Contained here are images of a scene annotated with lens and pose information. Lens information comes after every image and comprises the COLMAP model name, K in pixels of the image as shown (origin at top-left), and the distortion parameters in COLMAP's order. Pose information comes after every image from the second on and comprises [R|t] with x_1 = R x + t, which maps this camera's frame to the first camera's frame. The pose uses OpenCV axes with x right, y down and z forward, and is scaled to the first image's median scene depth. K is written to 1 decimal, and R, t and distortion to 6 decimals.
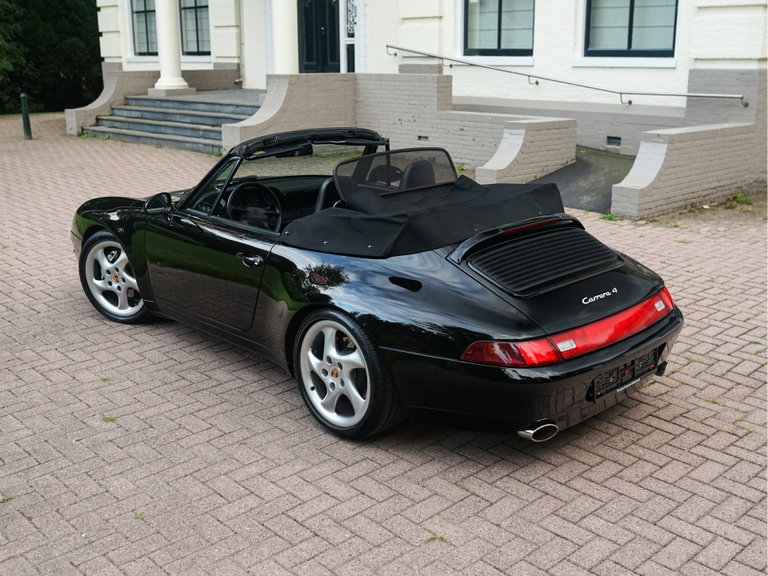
lens RADIAL K [[828.8, 0, 401.9], [0, 828.8, 304.4], [0, 0, 1]] dist [-0.034774, 0.000000]
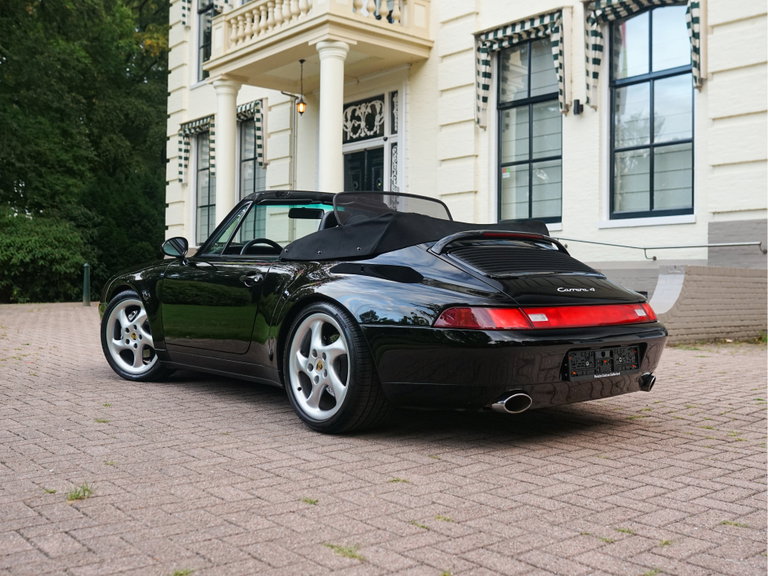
lens RADIAL K [[828.8, 0, 413.4], [0, 828.8, 302.7], [0, 0, 1]] dist [-0.034774, 0.000000]
pose [[0.998529, 0.008014, -0.053628, 0.064464], [-0.022036, 0.963635, -0.266311, 0.199986], [0.049544, 0.267101, 0.962394, -0.002220]]
